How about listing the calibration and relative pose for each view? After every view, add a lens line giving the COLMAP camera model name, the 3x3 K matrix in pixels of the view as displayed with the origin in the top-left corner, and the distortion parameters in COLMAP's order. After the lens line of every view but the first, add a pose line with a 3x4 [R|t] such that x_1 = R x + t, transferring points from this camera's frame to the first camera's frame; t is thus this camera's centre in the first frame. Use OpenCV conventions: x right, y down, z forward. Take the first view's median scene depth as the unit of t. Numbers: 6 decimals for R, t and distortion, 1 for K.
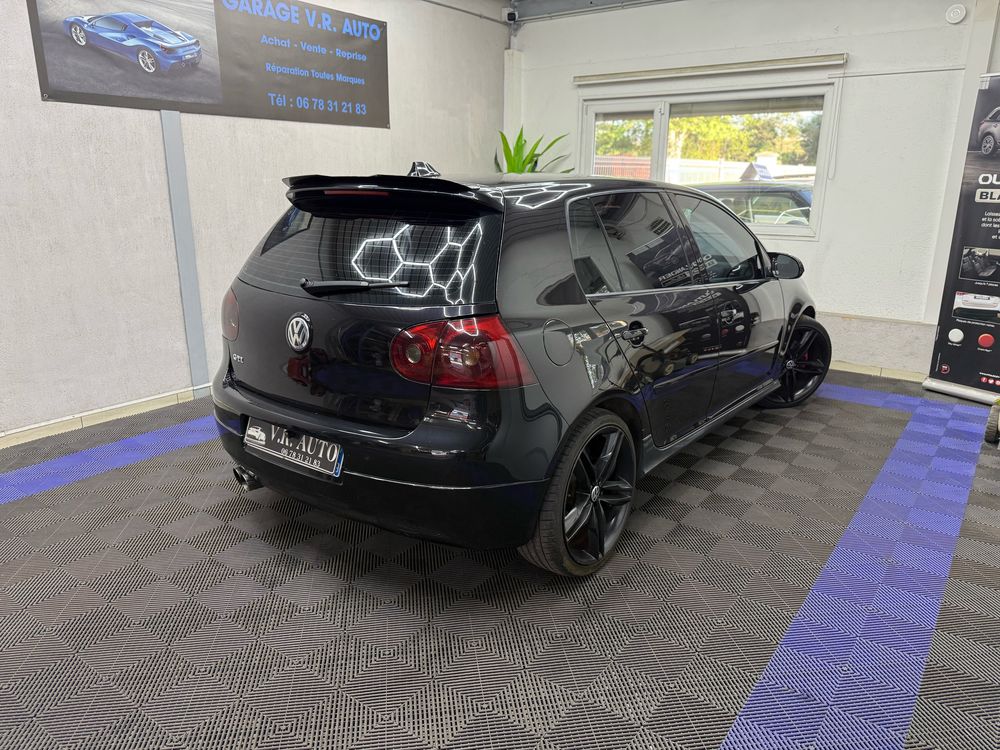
lens RADIAL K [[711.5, 0, 499.0], [0, 711.5, 377.7], [0, 0, 1]] dist [-0.008519, -0.003078]
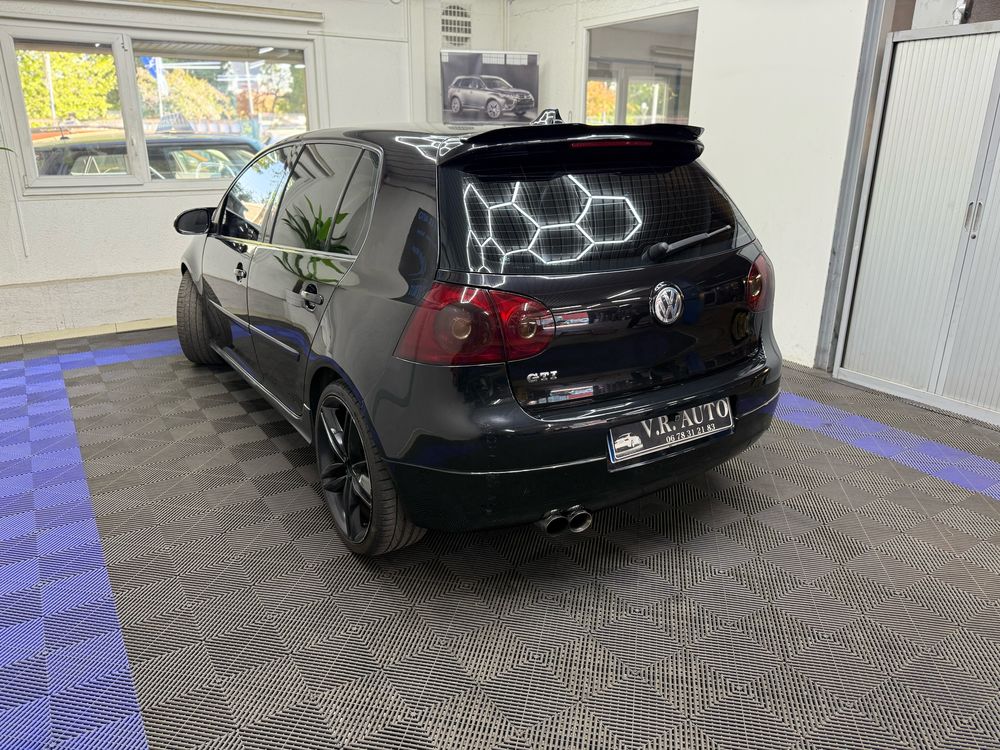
lens RADIAL K [[711.5, 0, 499.0], [0, 711.5, 377.7], [0, 0, 1]] dist [-0.008519, -0.003078]
pose [[0.359170, -0.301434, 0.883252, -0.591448], [0.245563, 0.943579, 0.222165, -0.114355], [-0.900386, 0.137099, 0.412926, 0.417075]]
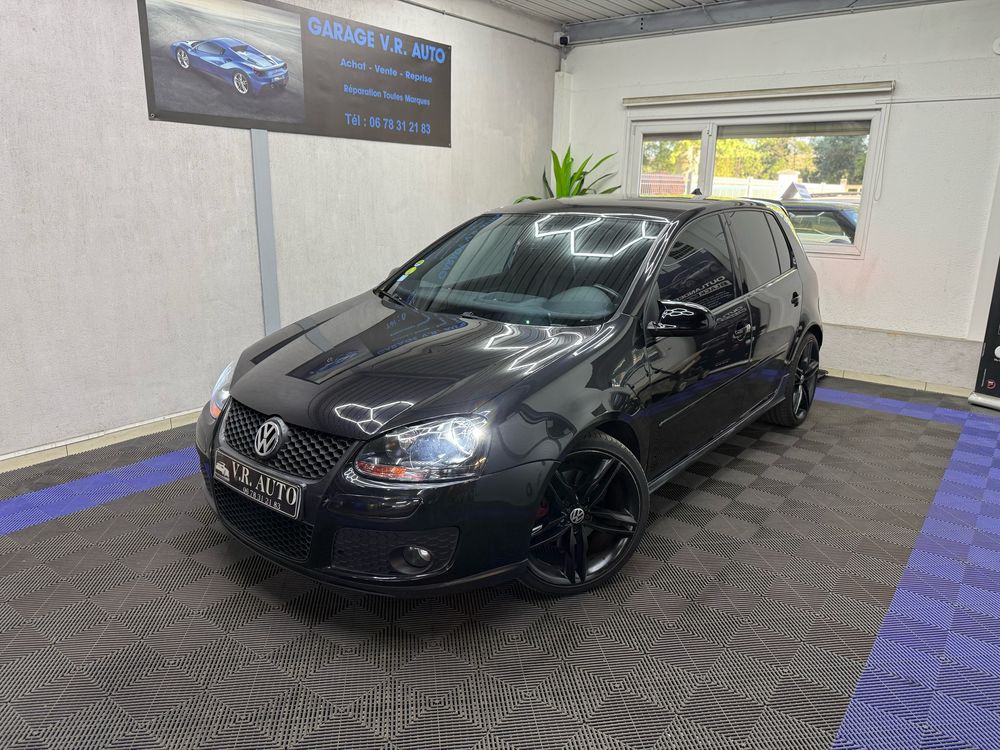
lens RADIAL K [[707.0, 0, 500.0], [0, 707.0, 375.0], [0, 0, 1]] dist [-0.002464, -0.009617]
pose [[0.999869, 0.013583, -0.008798, -0.081921], [-0.013744, 0.999734, -0.018535, 0.003291], [0.008544, 0.018653, 0.999790, -0.038077]]
